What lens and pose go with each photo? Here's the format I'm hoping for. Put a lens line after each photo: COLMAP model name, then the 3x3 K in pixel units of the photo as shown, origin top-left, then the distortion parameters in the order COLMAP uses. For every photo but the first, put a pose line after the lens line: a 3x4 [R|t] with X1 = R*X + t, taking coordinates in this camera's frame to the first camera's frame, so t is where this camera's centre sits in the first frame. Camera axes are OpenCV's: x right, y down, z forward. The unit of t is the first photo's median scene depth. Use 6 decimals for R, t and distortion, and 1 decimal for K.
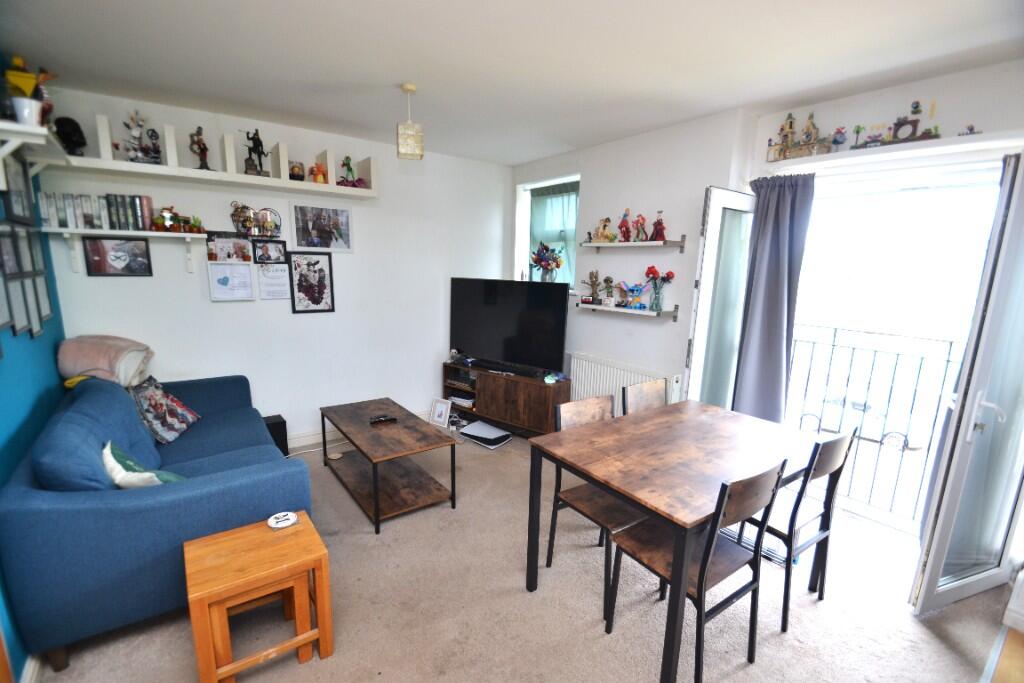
lens RADIAL K [[457.3, 0, 503.4], [0, 457.3, 360.1], [0, 0, 1]] dist [0.010263, -0.013737]
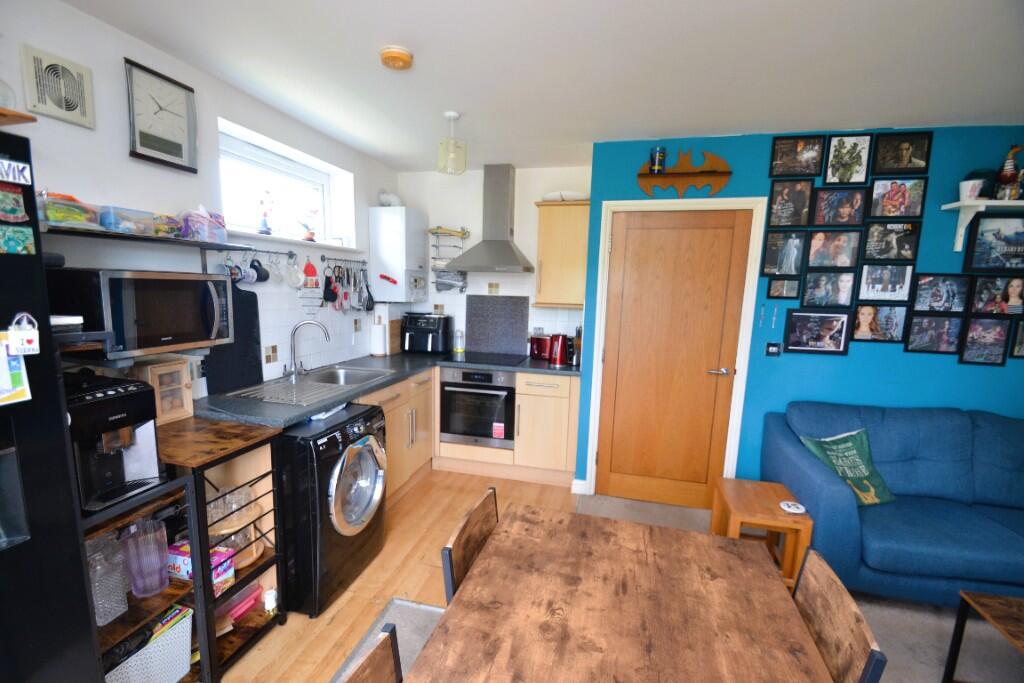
lens RADIAL K [[457.3, 0, 503.4], [0, 457.3, 360.1], [0, 0, 1]] dist [0.010263, -0.013737]
pose [[-0.769992, 0.058557, -0.635361, 0.457222], [-0.174001, 0.938766, 0.297392, -0.129098], [0.613869, 0.339543, -0.712653, 0.686110]]
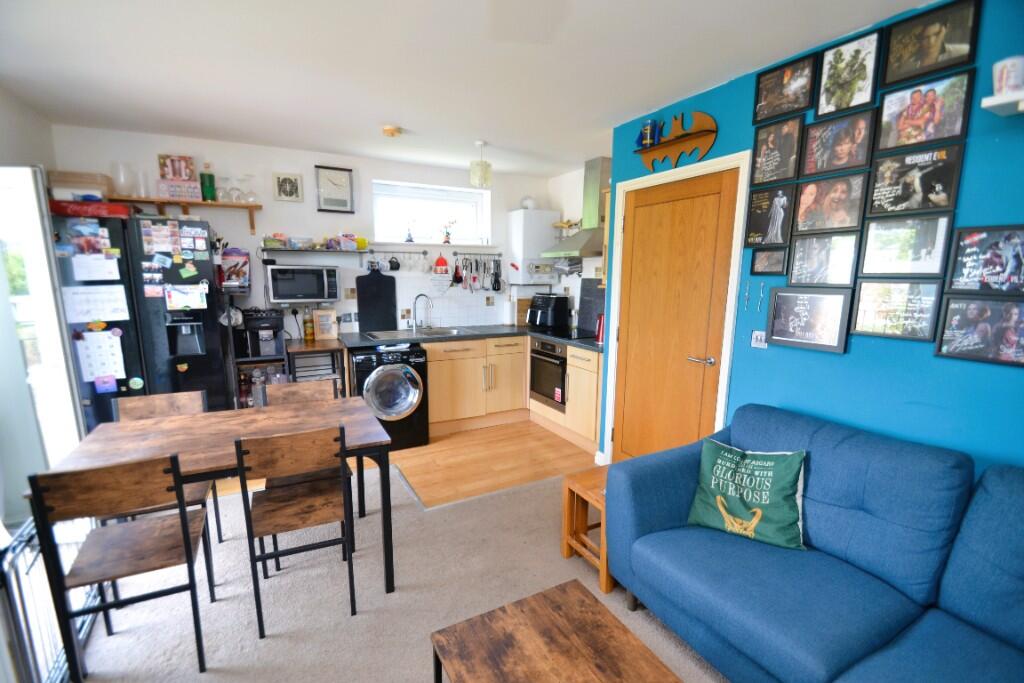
lens RADIAL K [[457.3, 0, 503.4], [0, 457.3, 360.1], [0, 0, 1]] dist [0.010263, -0.013737]
pose [[-0.989132, -0.054588, 0.136522, -0.182851], [0.002718, 0.921577, 0.388187, -0.217223], [-0.147005, 0.384339, -0.911413, 1.065357]]
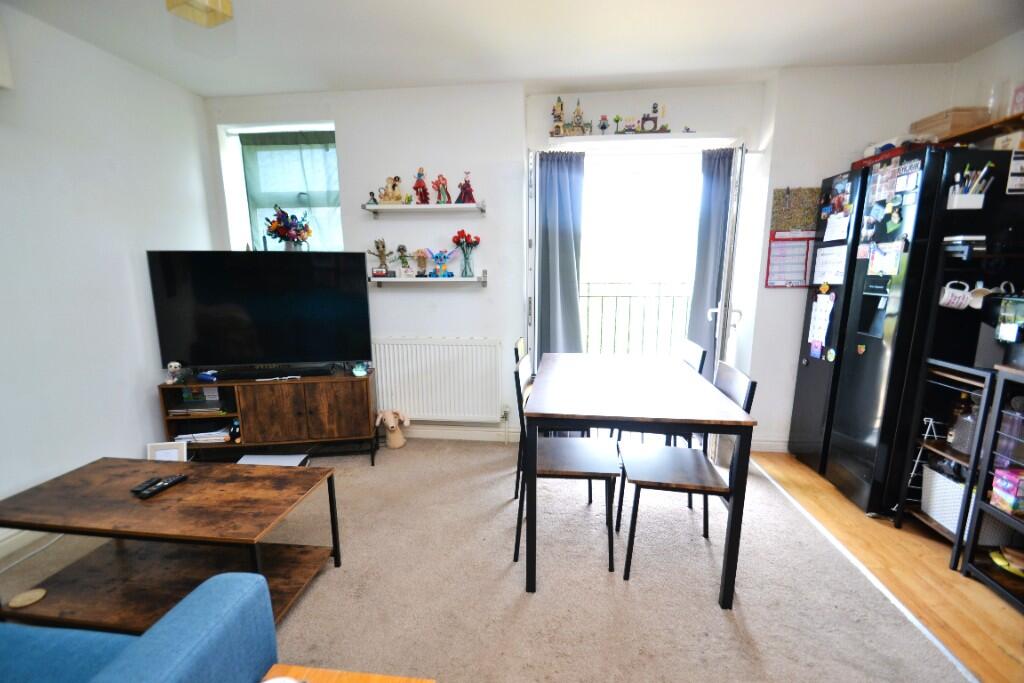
lens RADIAL K [[459.6, 0, 511.5], [0, 459.6, 355.4], [0, 0, 1]] dist [0.010340, -0.000005]
pose [[0.676637, -0.164021, 0.717816, -0.318059], [0.170219, 0.983311, 0.064233, 0.008485], [-0.716372, 0.078724, 0.693263, 0.256996]]
